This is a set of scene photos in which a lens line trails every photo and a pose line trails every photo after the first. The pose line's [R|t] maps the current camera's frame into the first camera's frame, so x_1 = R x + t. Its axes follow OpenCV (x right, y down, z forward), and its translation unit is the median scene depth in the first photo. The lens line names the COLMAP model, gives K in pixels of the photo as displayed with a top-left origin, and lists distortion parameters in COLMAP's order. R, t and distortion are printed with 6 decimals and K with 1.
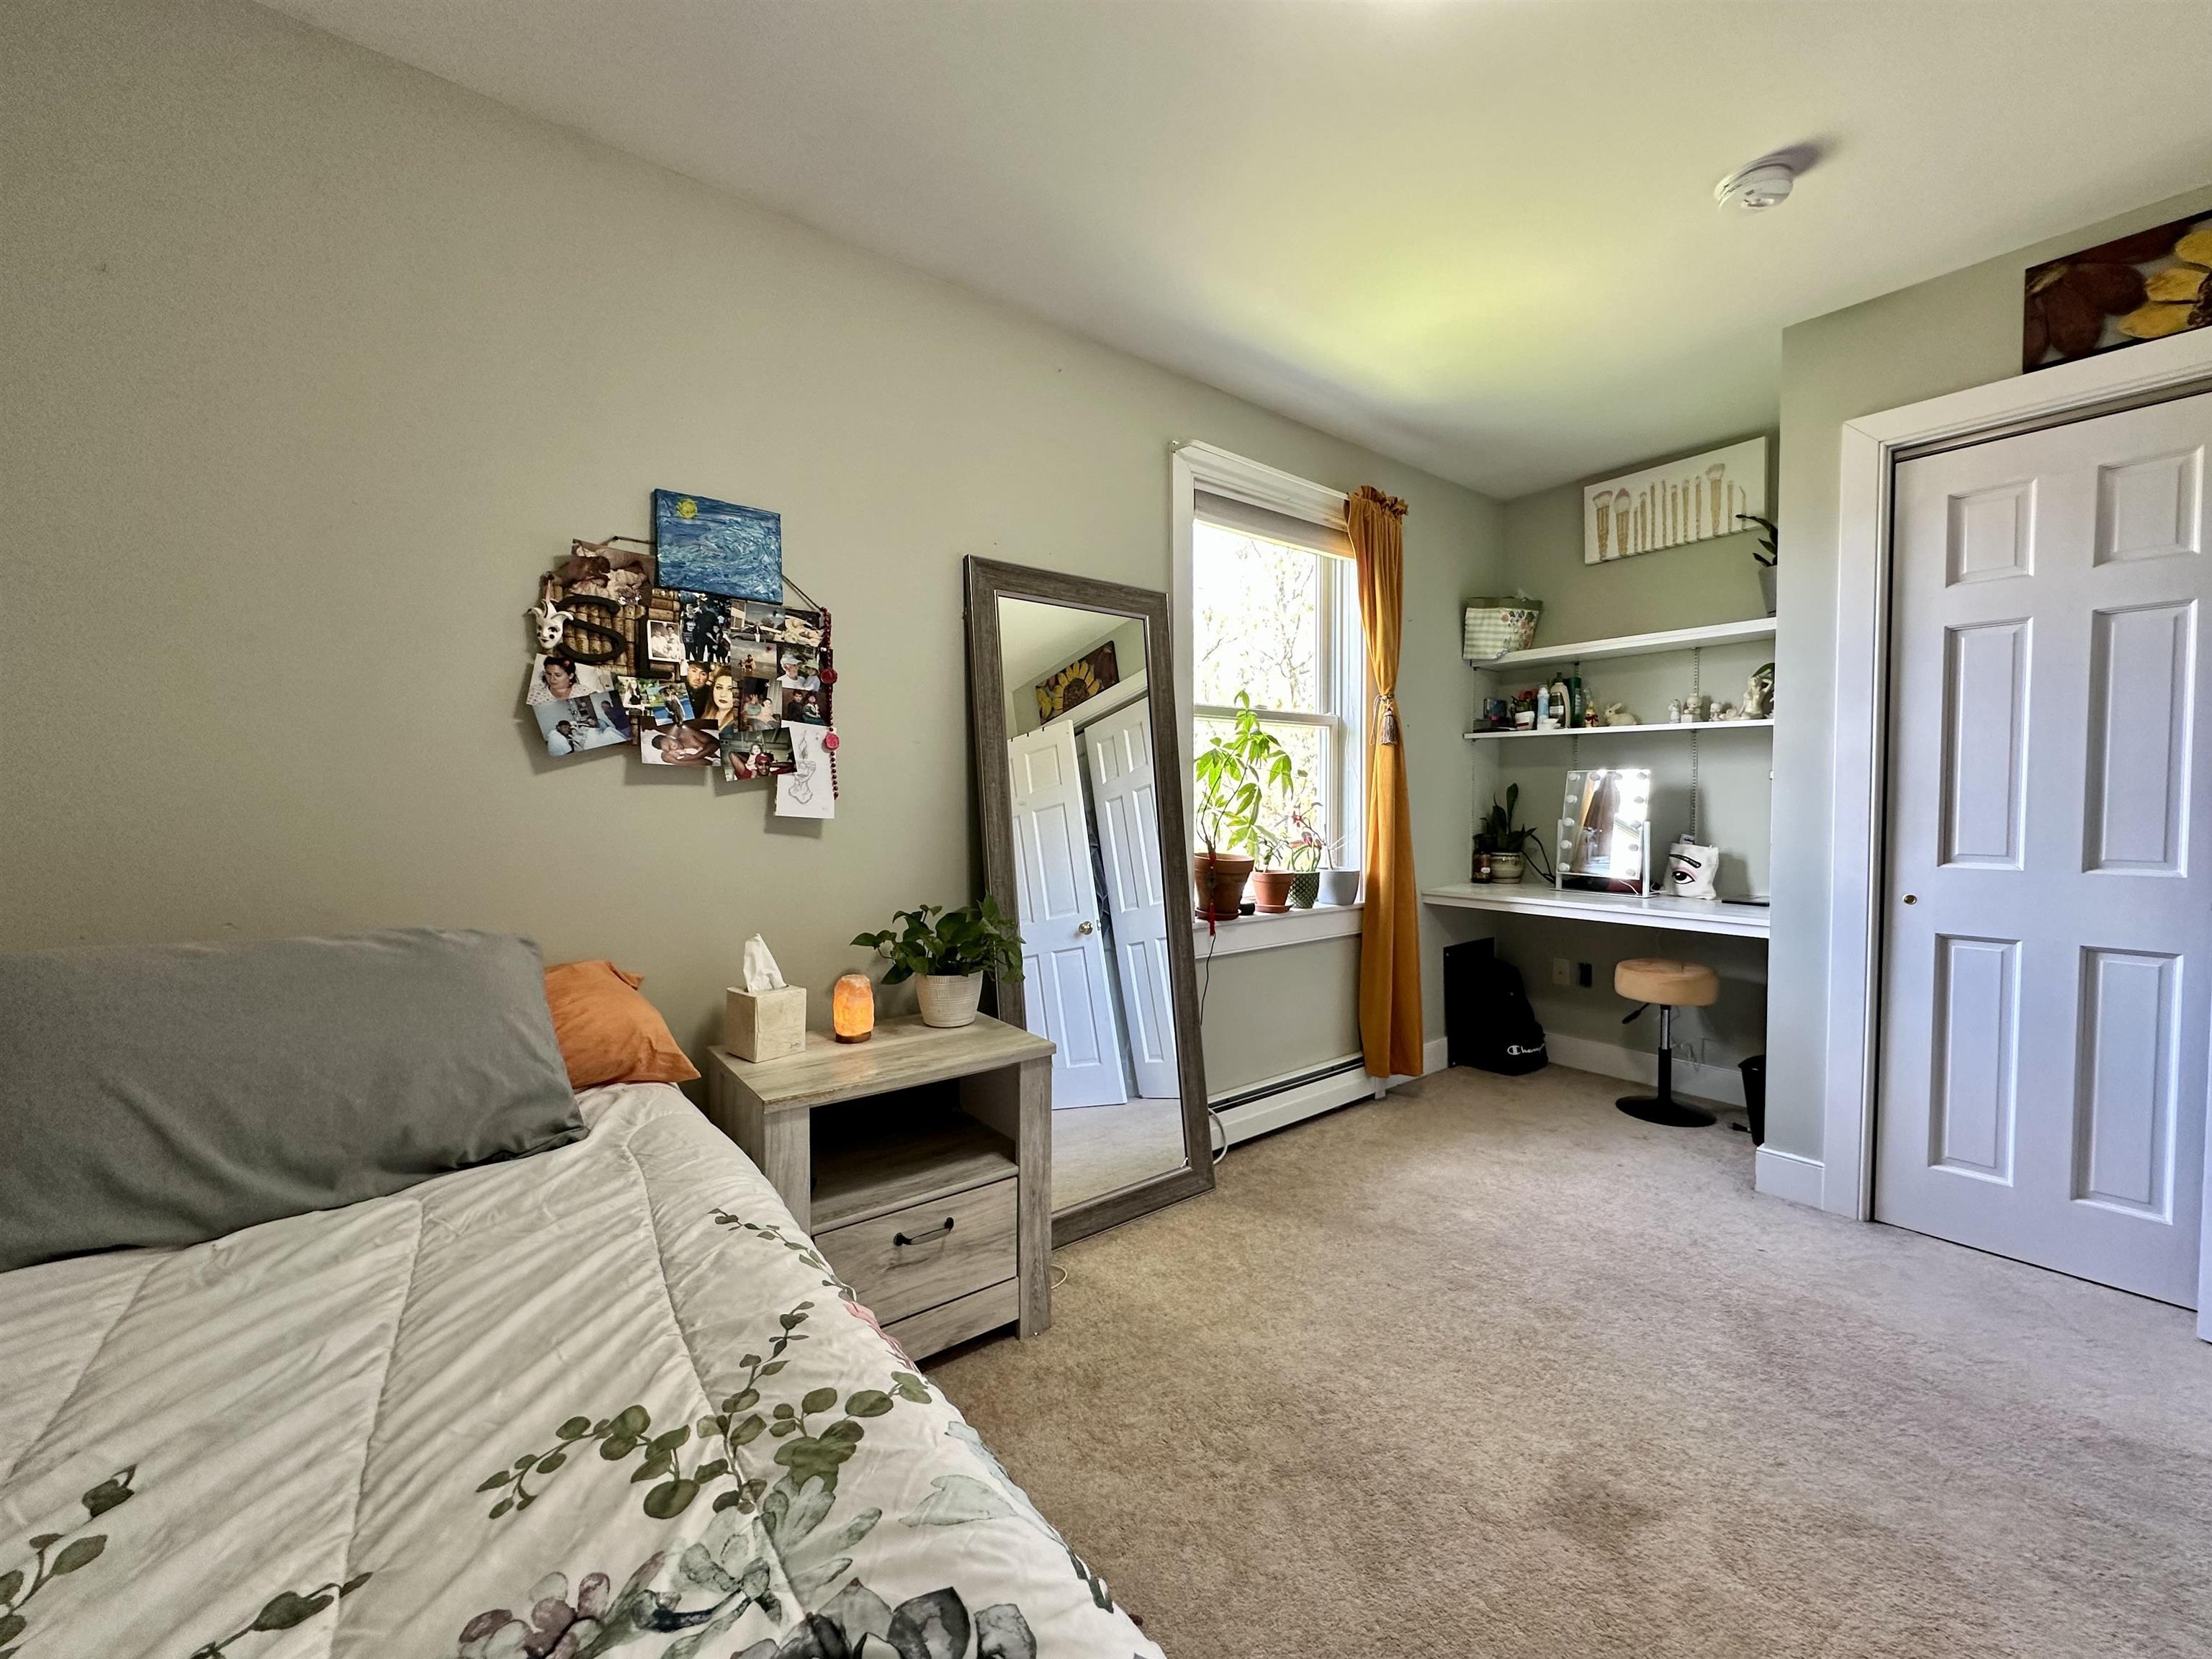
lens RADIAL K [[879.7, 0, 1106.0], [0, 879.7, 829.5], [0, 0, 1]] dist [0.000122, -0.000047]
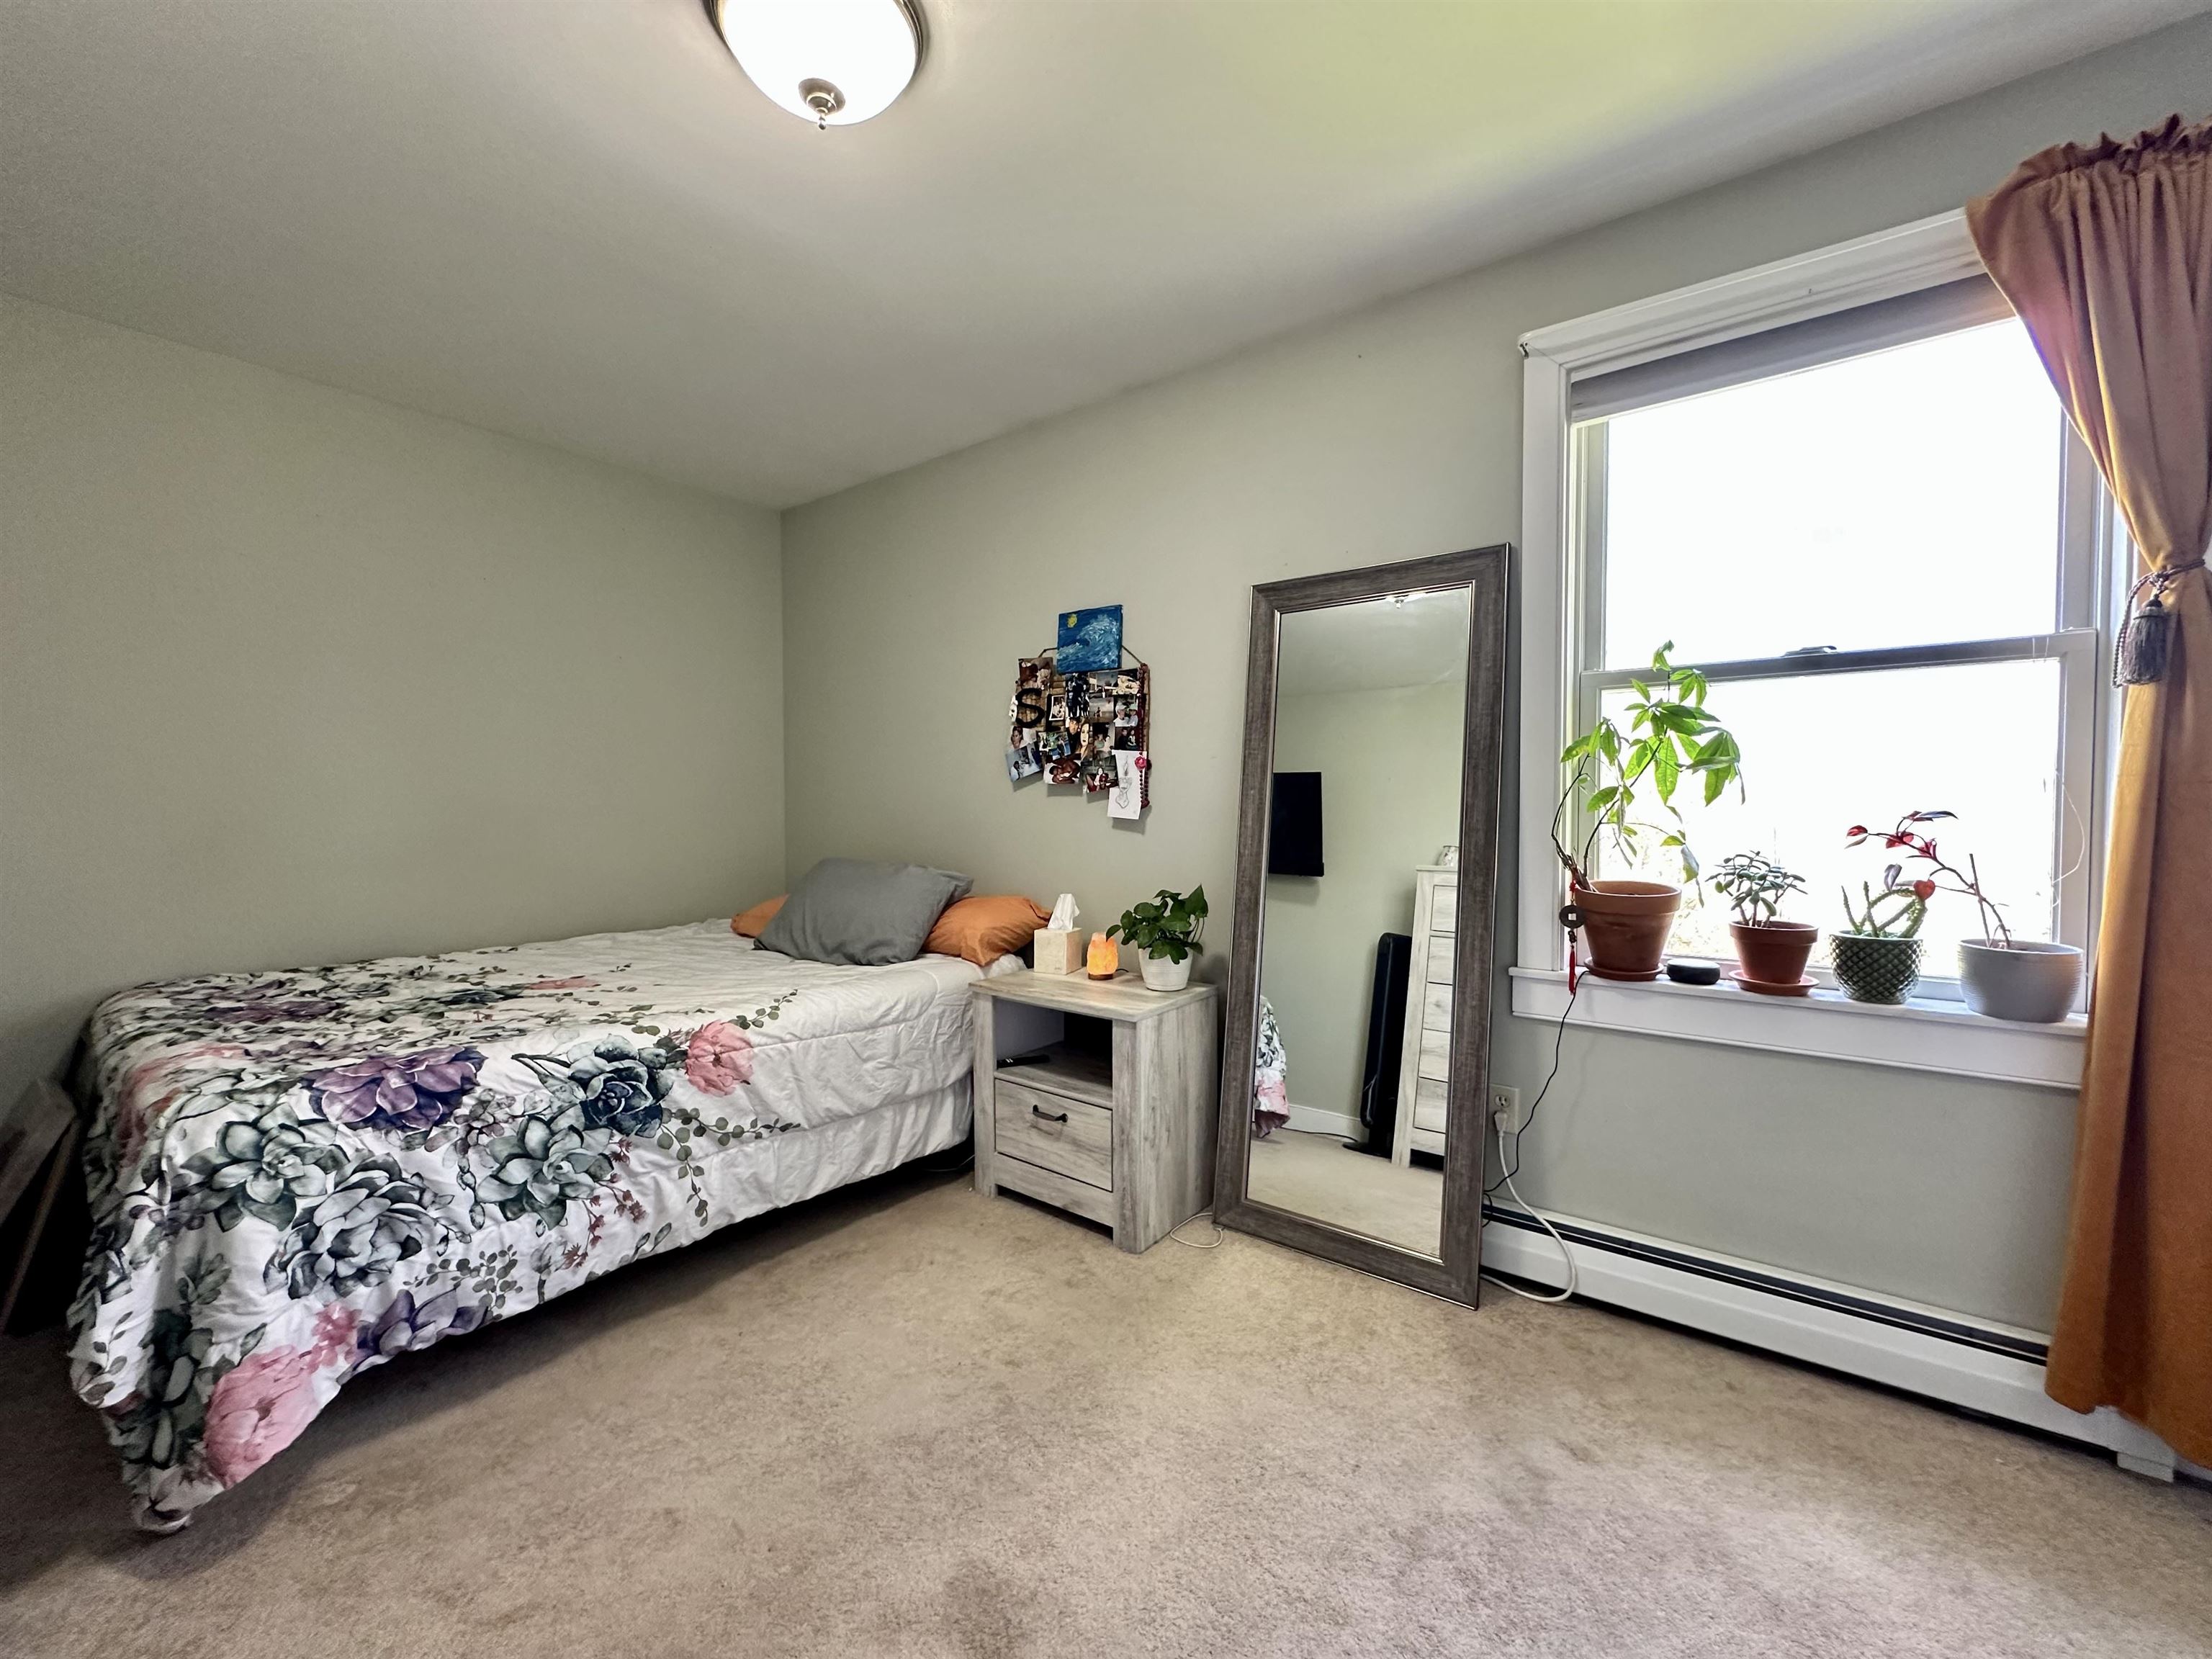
lens RADIAL K [[879.7, 0, 1106.0], [0, 879.7, 829.5], [0, 0, 1]] dist [0.000122, -0.000047]
pose [[0.259386, 0.026846, -0.965401, 1.013452], [-0.033399, 0.999265, 0.018814, -0.021398], [0.965196, 0.027363, 0.260092, 0.621409]]
